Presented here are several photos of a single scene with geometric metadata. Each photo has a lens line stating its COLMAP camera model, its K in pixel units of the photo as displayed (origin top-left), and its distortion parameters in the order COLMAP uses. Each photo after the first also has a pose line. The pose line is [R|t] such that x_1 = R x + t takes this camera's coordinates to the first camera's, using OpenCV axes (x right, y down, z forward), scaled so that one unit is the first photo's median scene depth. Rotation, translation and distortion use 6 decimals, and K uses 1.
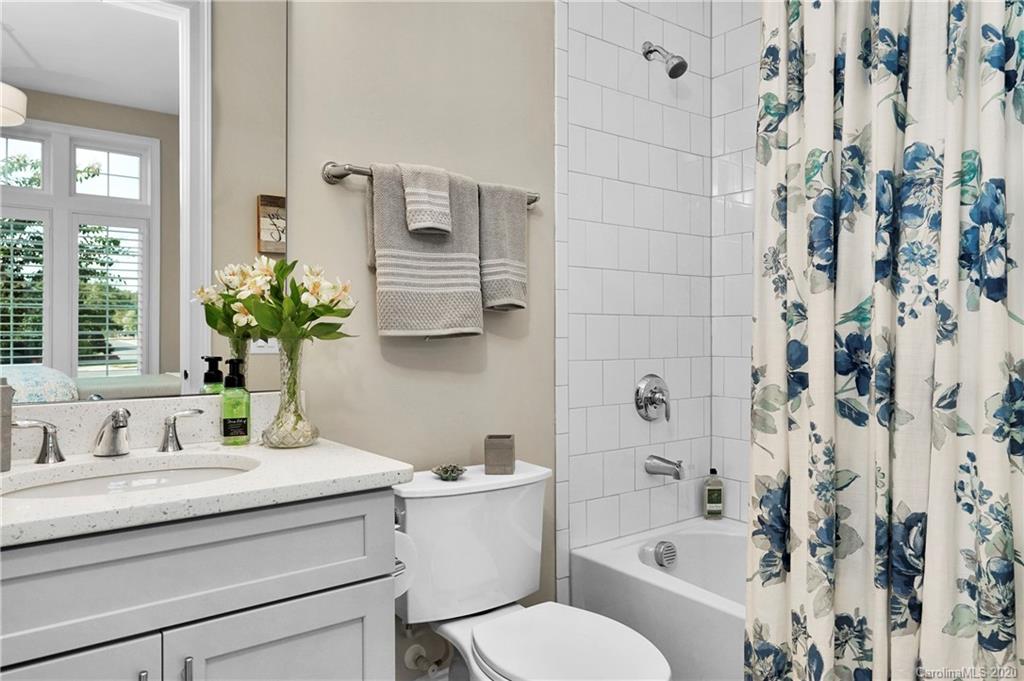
lens RADIAL K [[681.3, 0, 512.0], [0, 681.3, 340.5], [0, 0, 1]] dist [-0.003413, -0.001392]
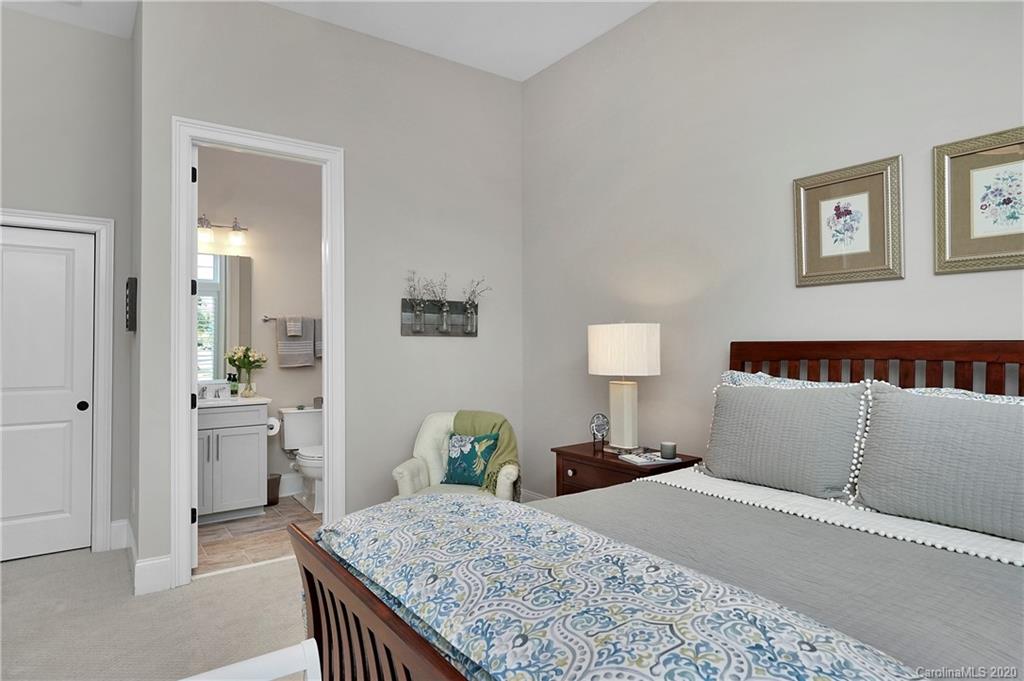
lens RADIAL K [[627.3, 0, 512.0], [0, 627.3, 340.5], [0, 0, 1]] dist [-0.008614, 0.000124]
pose [[0.998268, -0.002570, -0.058776, 1.227517], [0.001673, 0.999881, -0.015306, -0.095349], [0.058808, 0.015181, 0.998154, -2.187387]]
